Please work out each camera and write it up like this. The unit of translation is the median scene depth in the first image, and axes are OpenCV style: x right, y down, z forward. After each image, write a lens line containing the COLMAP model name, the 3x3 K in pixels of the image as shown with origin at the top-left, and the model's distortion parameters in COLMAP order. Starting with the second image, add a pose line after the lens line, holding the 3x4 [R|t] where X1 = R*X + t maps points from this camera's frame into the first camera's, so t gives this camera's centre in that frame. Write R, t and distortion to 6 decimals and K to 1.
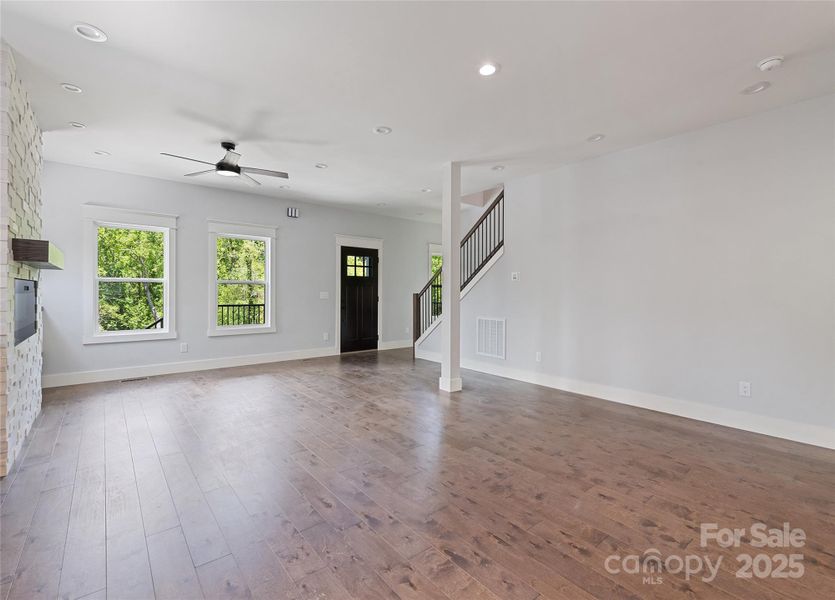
lens RADIAL K [[383.5, 0, 407.8], [0, 383.5, 290.4], [0, 0, 1]] dist [0.000026, -0.000145]
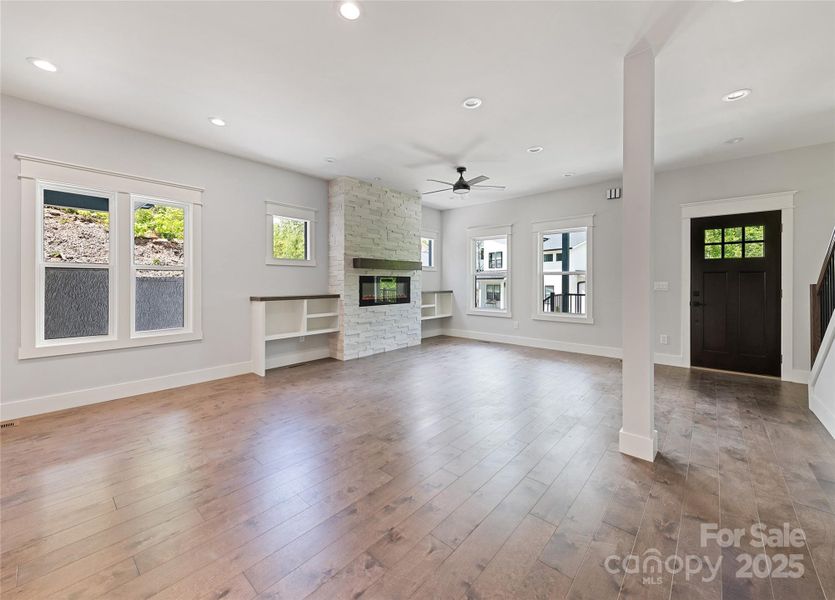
lens RADIAL K [[327.5, 0, 419.0], [0, 327.5, 284.4], [0, 0, 1]] dist [0.000182, -0.000152]
pose [[0.172082, 0.003303, -0.985077, 0.347520], [0.004996, 0.999979, 0.004226, 0.003416], [0.985070, -0.005649, 0.172062, 0.386305]]
